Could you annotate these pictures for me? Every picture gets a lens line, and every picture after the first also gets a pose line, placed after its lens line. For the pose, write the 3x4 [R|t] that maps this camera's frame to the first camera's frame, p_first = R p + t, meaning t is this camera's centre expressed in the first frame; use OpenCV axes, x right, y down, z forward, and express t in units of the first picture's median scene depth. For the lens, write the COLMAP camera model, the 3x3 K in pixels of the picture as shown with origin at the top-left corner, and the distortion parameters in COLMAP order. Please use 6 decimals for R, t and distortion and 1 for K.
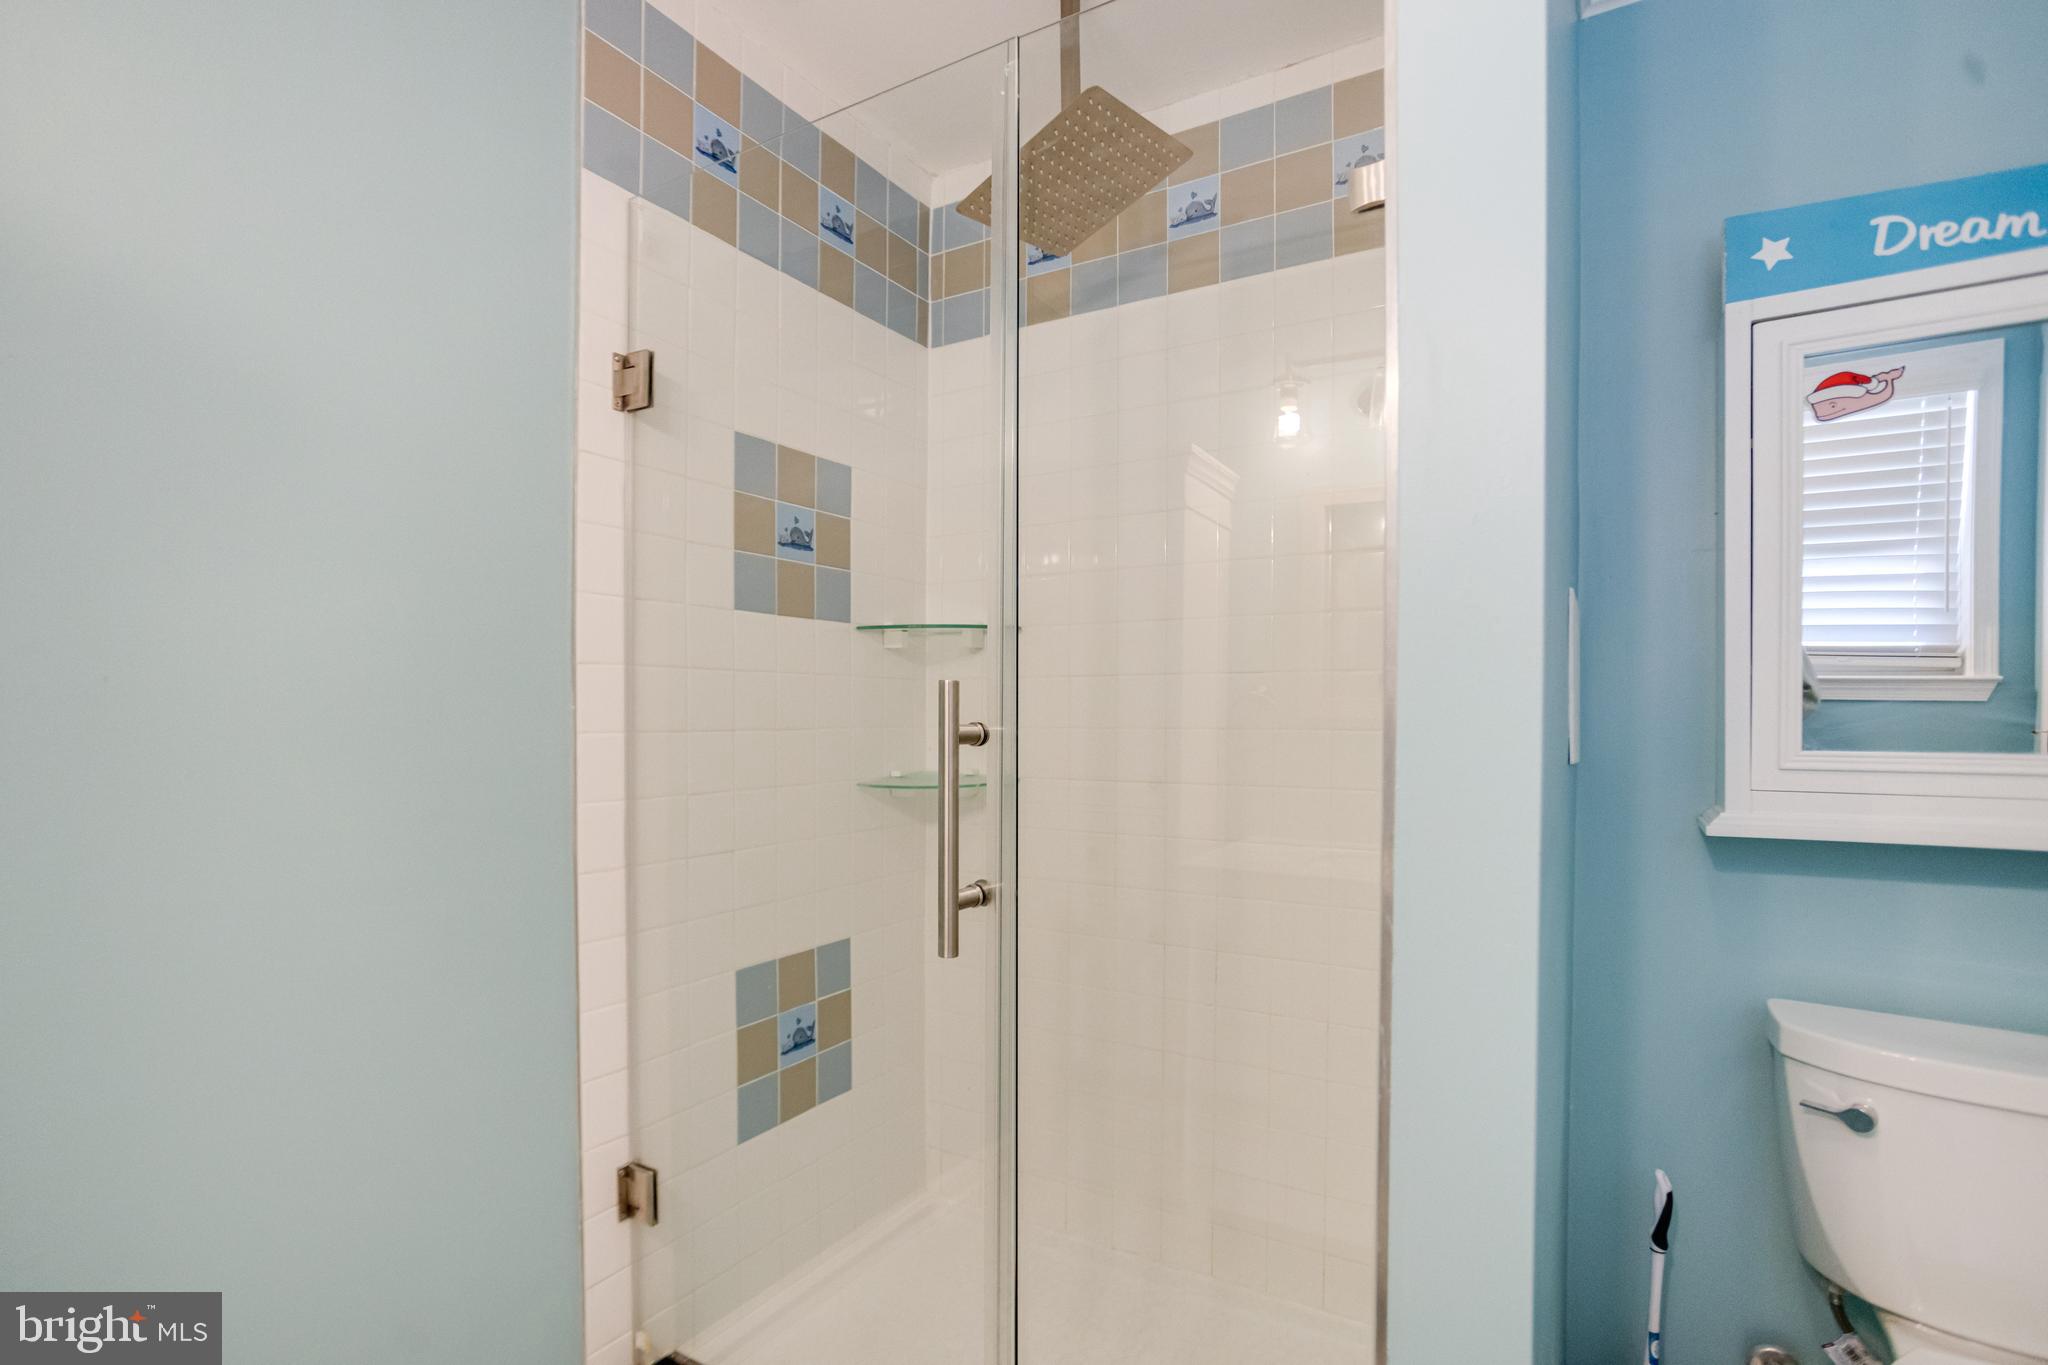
lens RADIAL K [[1002.2, 0, 1018.5], [0, 1002.2, 730.9], [0, 0, 1]] dist [-0.050096, 0.031761]
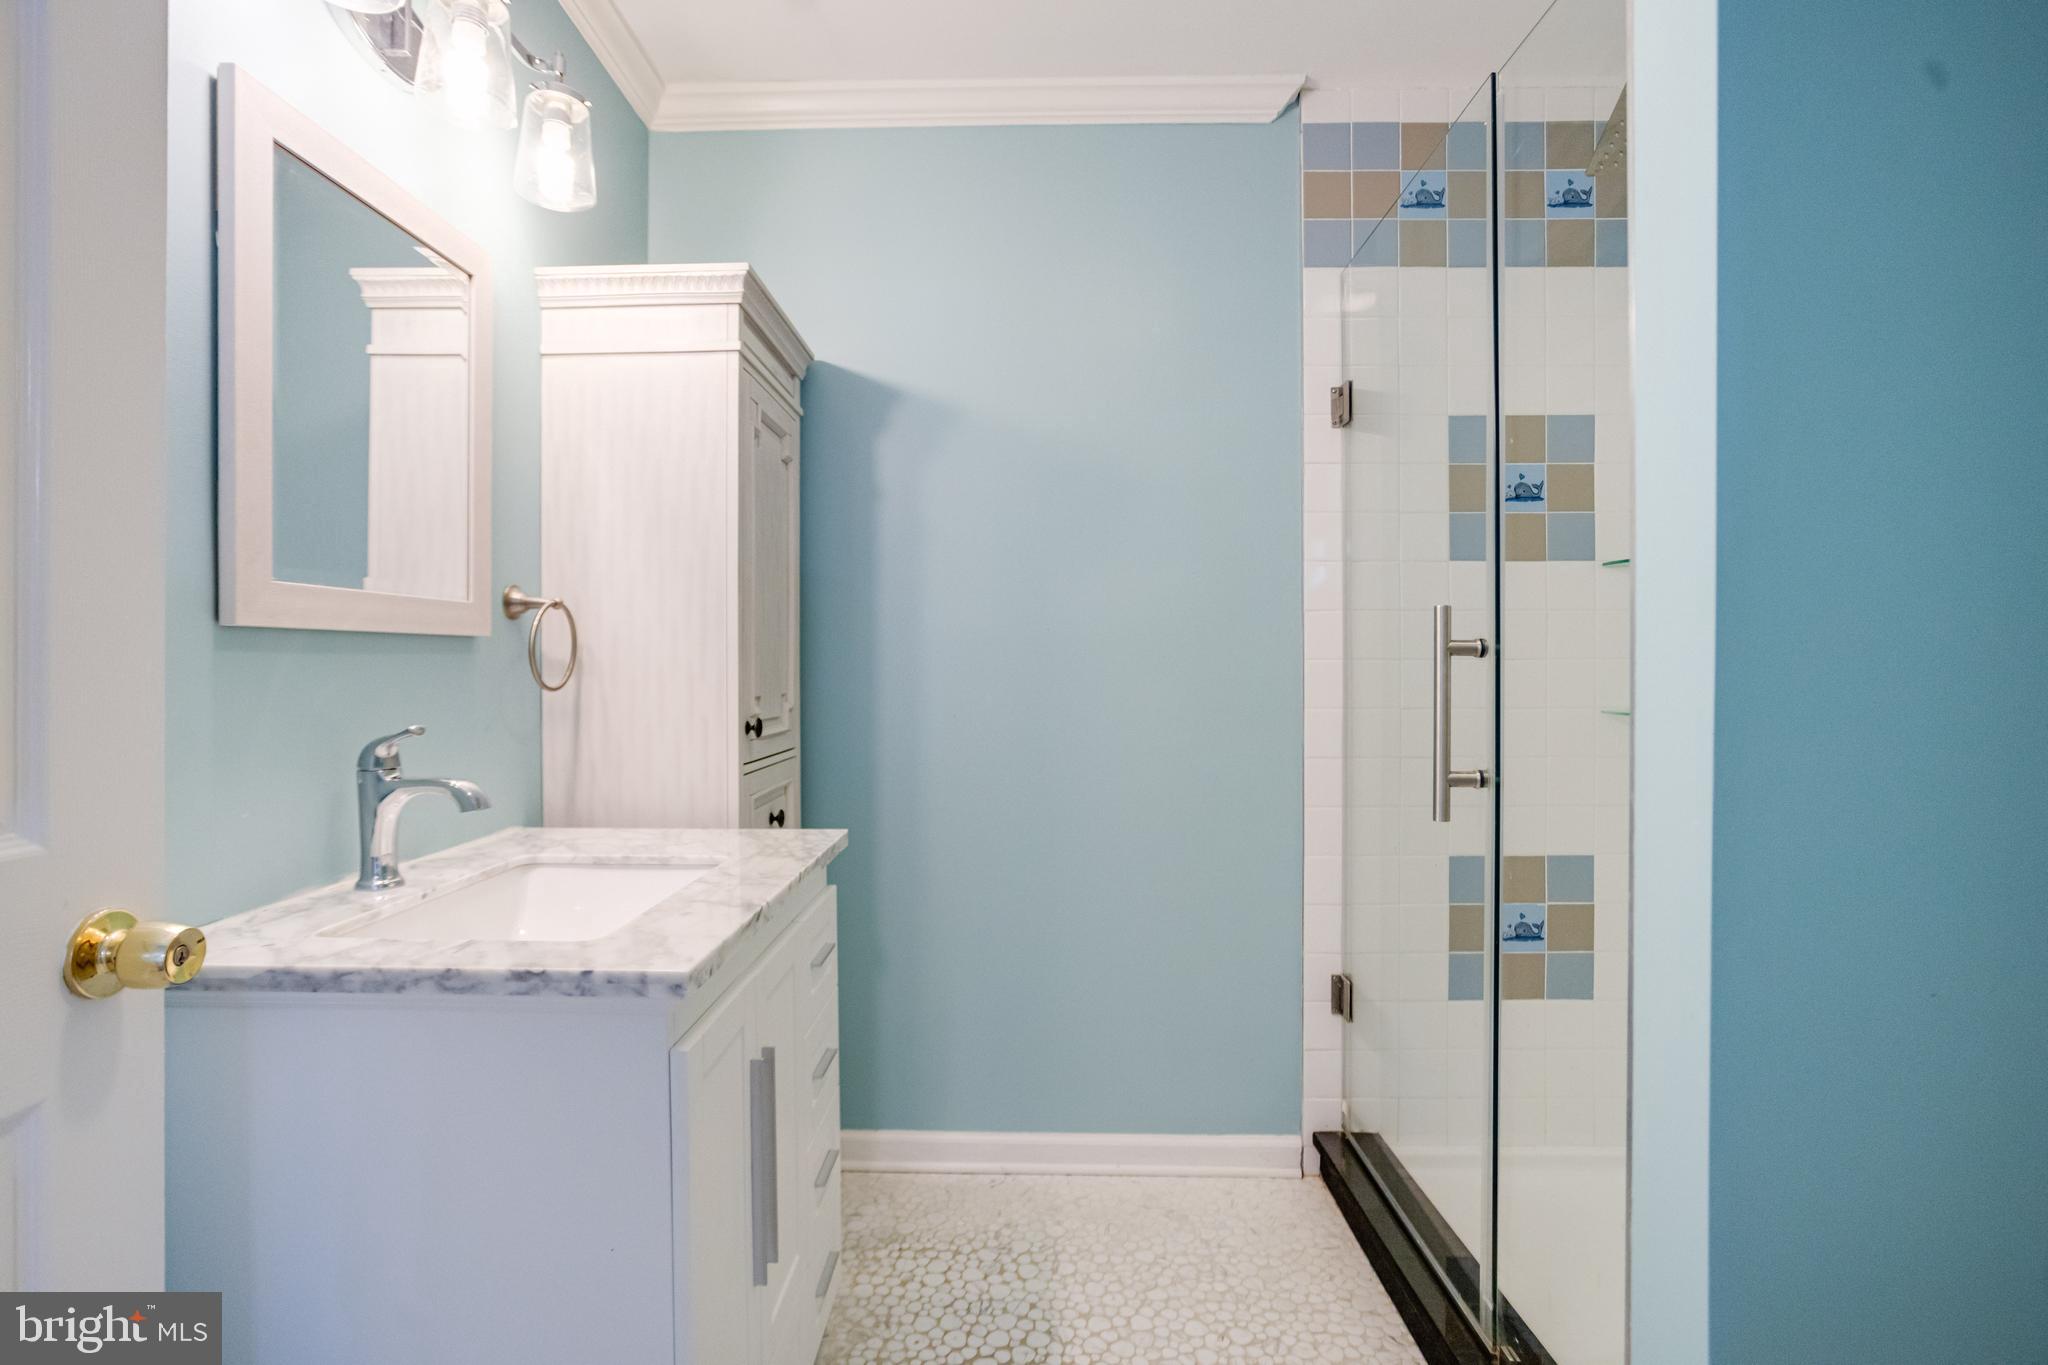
lens RADIAL K [[995.2, 0, 1024.0], [0, 995.2, 682.5], [0, 0, 1]] dist [-0.046700, 0.030769]
pose [[0.511783, 0.002844, -0.859110, 0.559607], [-0.011028, 0.999934, -0.003259, 0.043348], [0.859044, 0.011142, 0.511781, -0.080456]]
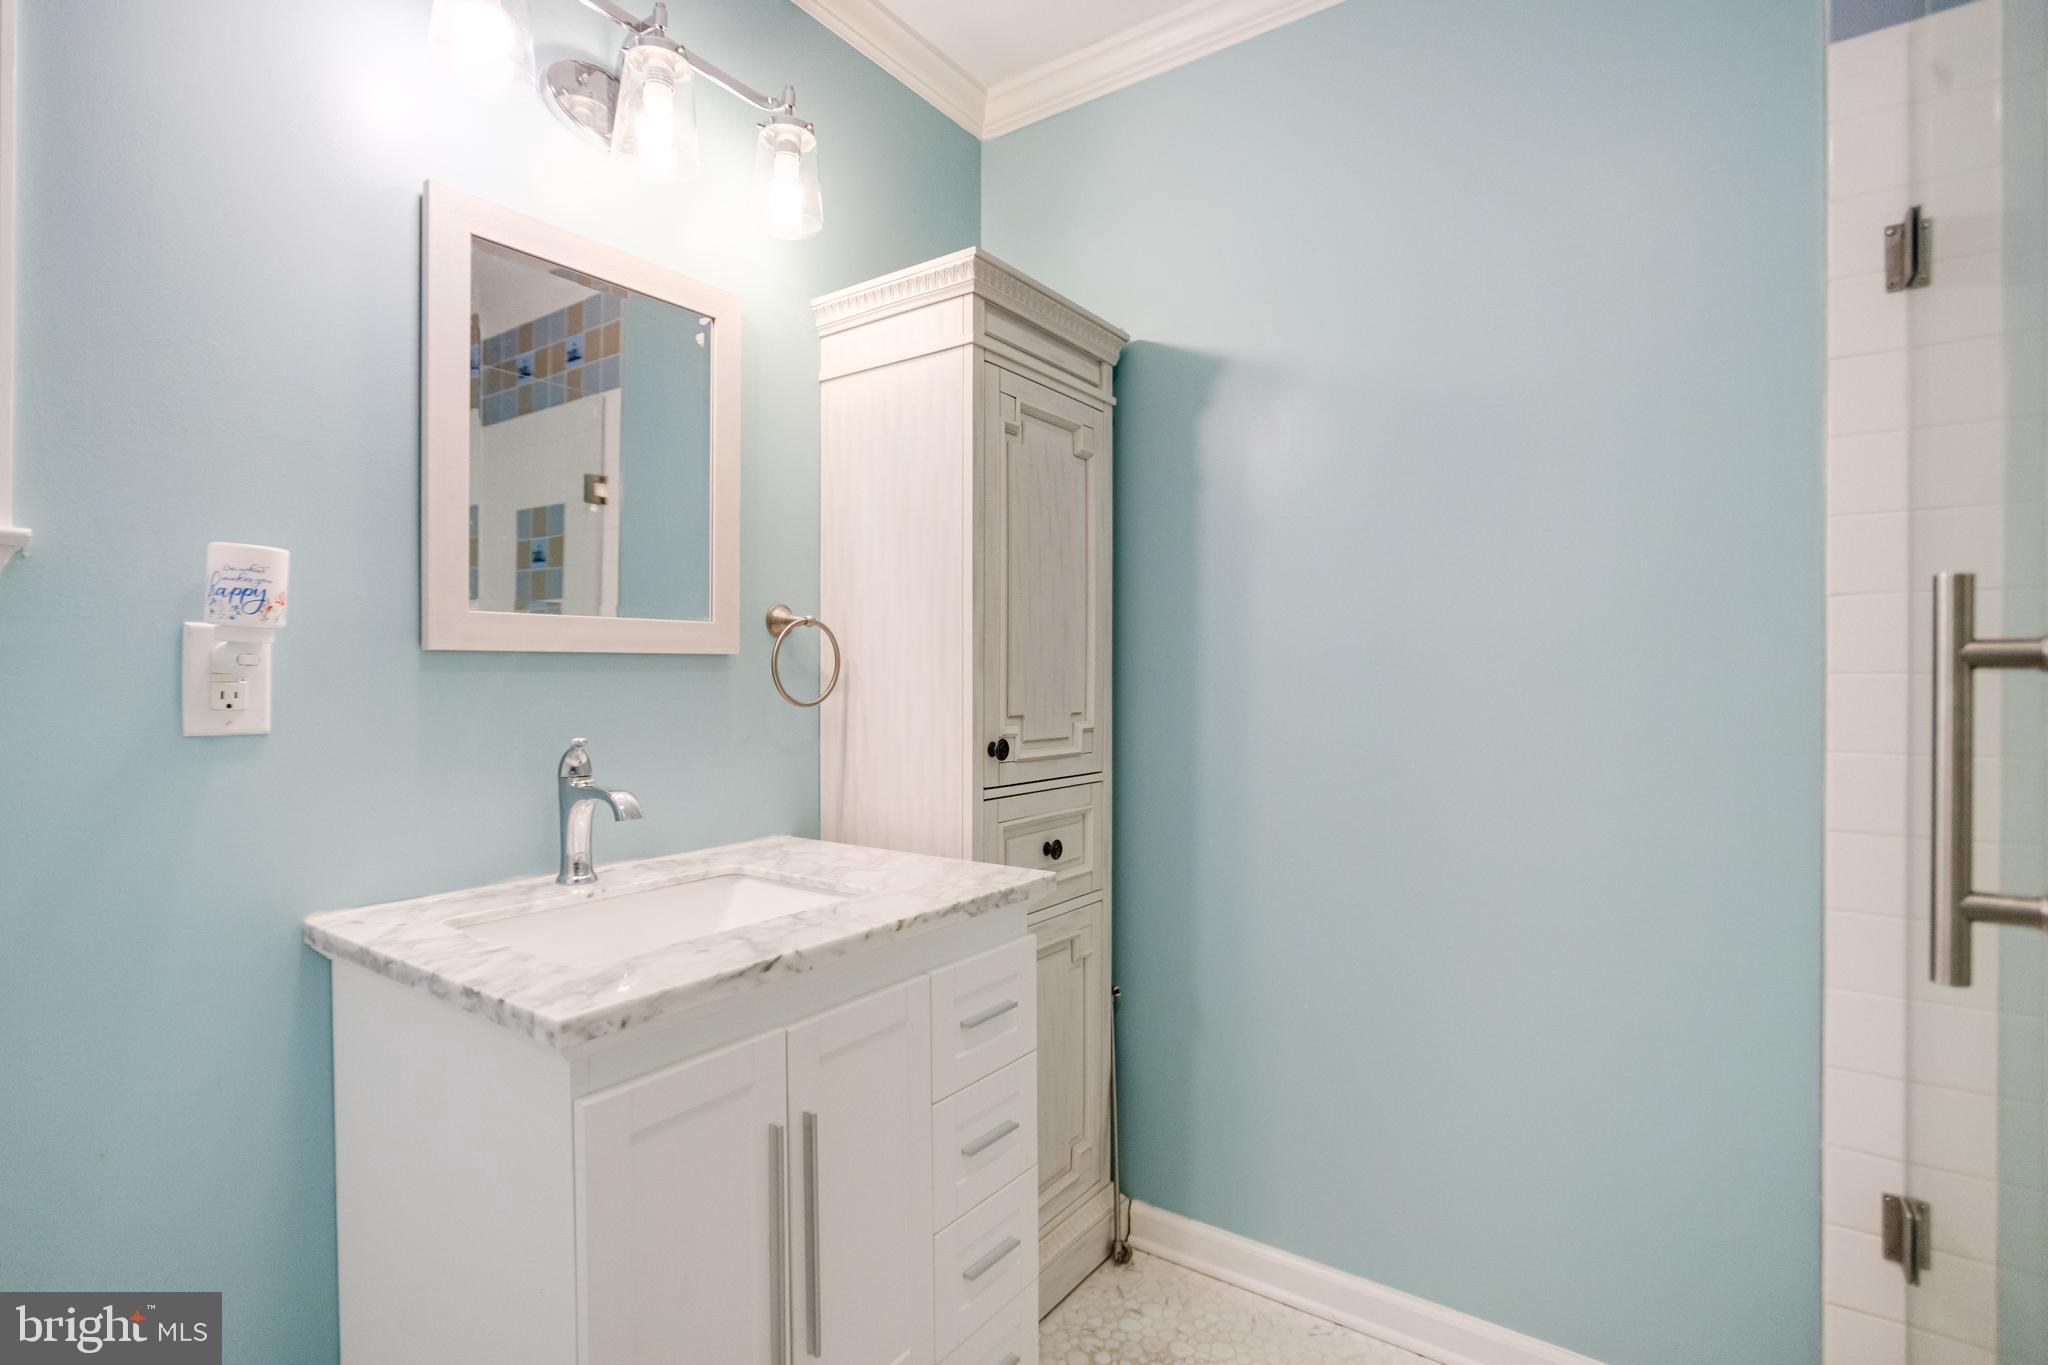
lens RADIAL K [[1003.6, 0, 1005.9], [0, 1003.6, 686.8], [0, 0, 1]] dist [-0.048188, 0.028811]
pose [[-0.067332, -0.002320, -0.997728, 0.480358], [-0.021038, 0.999778, -0.000905, 0.029928], [0.997509, 0.020929, -0.067366, 0.305278]]
